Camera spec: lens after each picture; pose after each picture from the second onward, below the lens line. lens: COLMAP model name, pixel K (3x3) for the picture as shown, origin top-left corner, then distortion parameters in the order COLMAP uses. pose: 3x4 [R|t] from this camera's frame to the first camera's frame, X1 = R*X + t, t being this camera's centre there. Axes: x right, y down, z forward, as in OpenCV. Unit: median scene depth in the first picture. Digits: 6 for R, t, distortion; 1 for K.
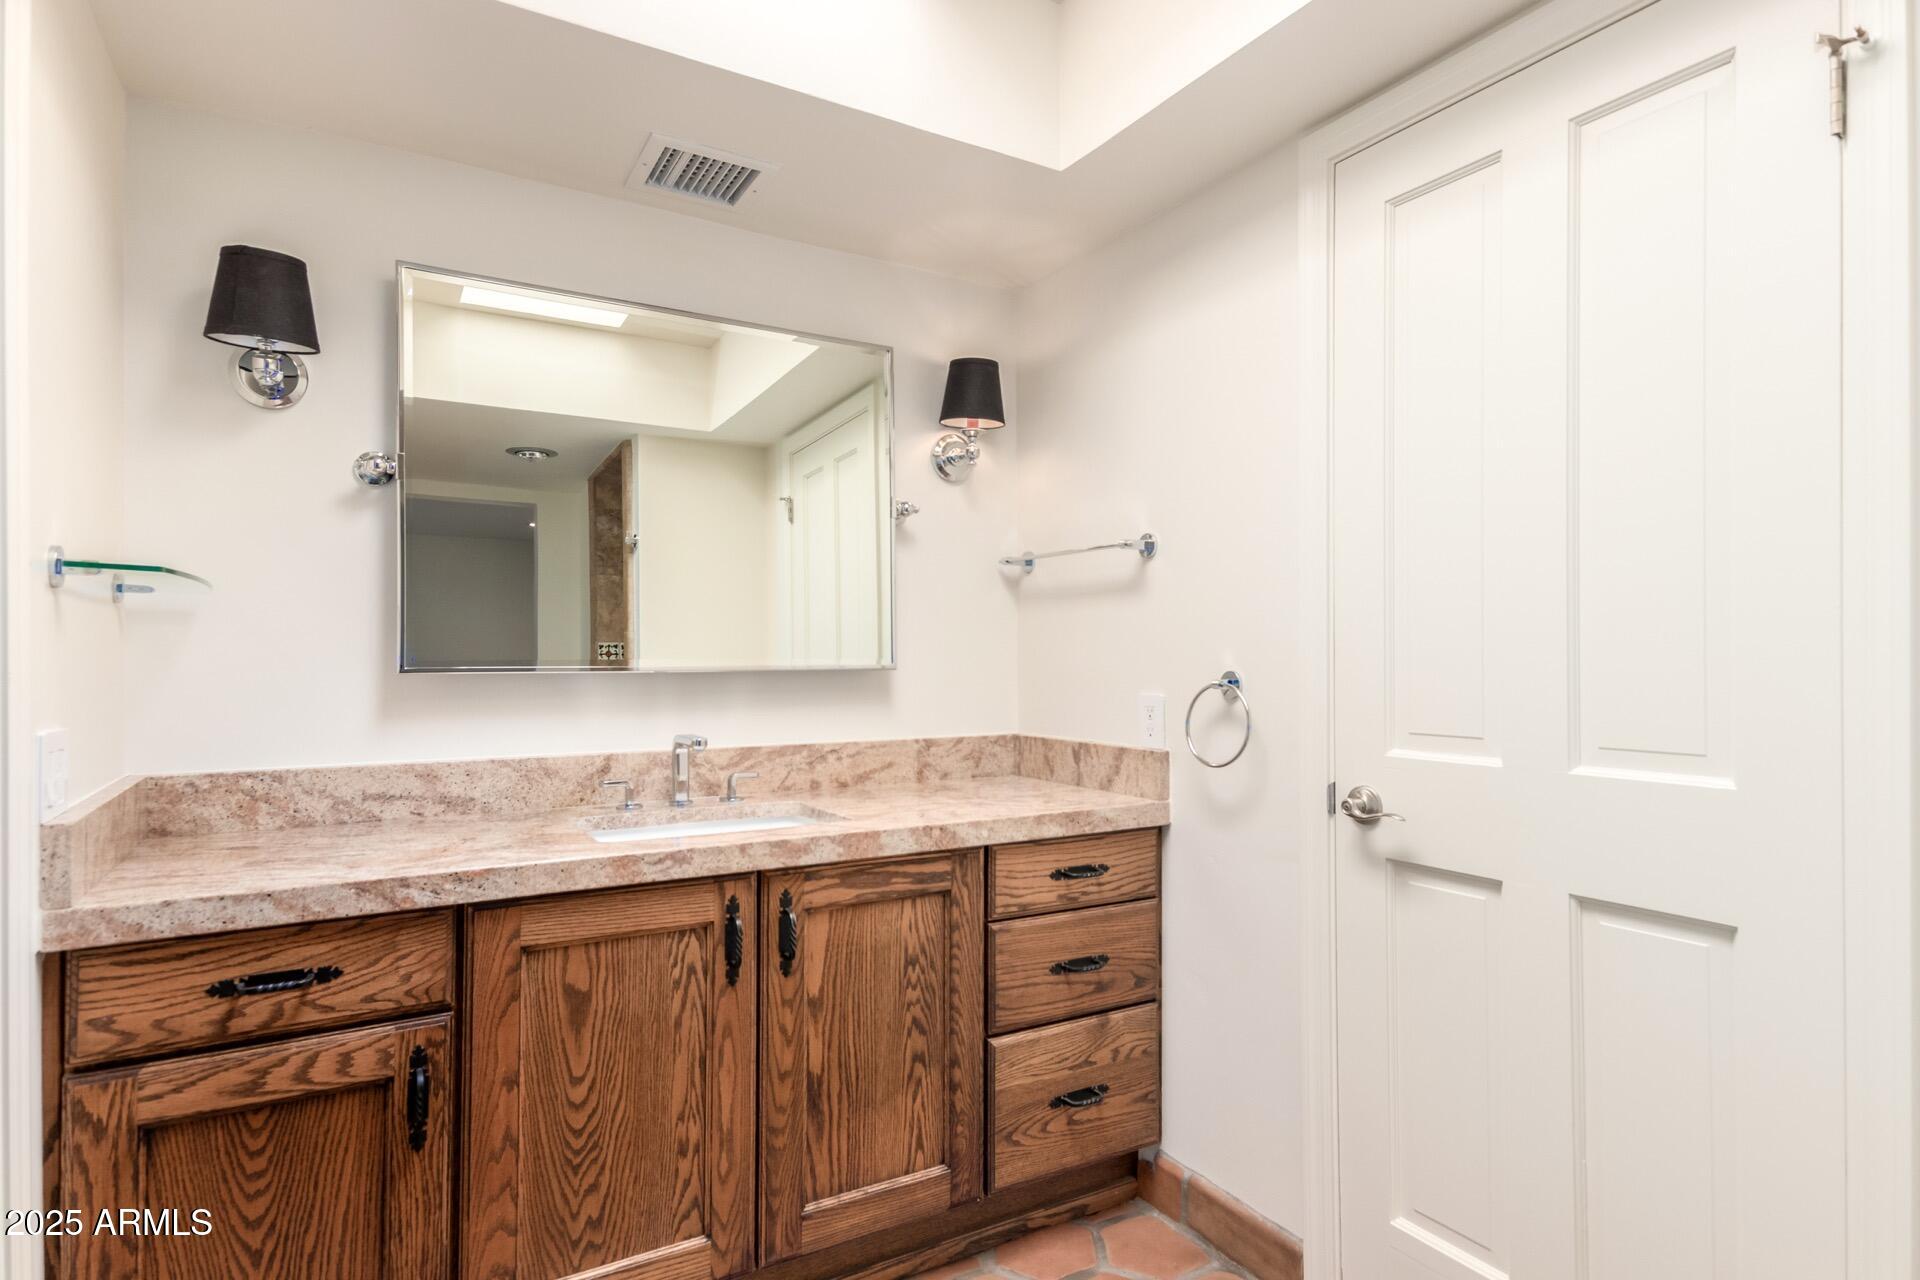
lens RADIAL K [[1005.2, 0, 925.2], [0, 1005.2, 651.3], [0, 0, 1]] dist [0.028694, -0.012742]
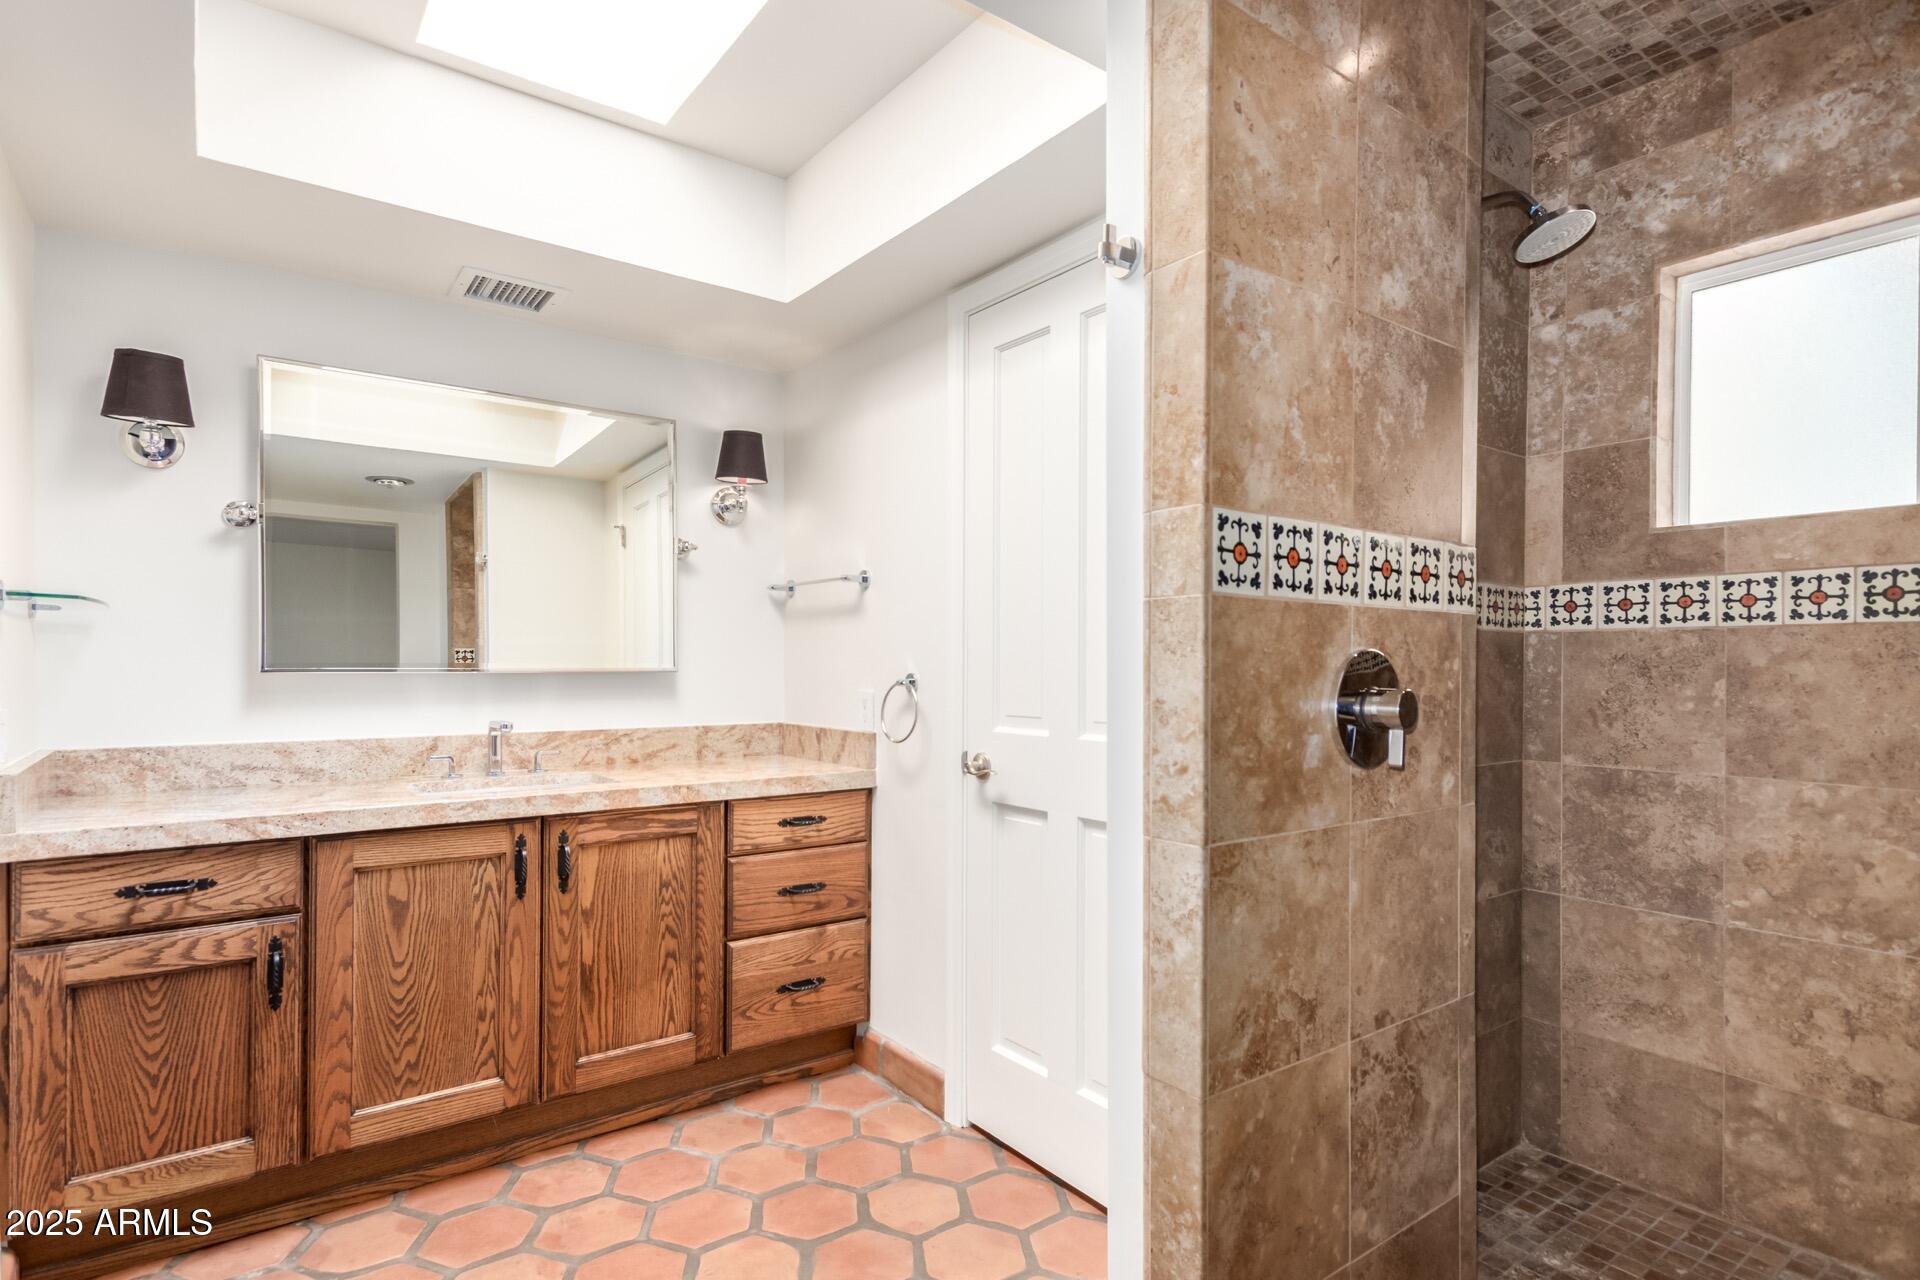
lens RADIAL K [[1005.2, 0, 951.2], [0, 1005.2, 671.4], [0, 0, 1]] dist [0.028694, -0.012742]
pose [[0.993926, 0.002940, 0.110009, 0.221959], [-0.004506, 0.999892, 0.013986, -0.002476], [-0.109956, -0.014397, 0.993832, -0.401568]]
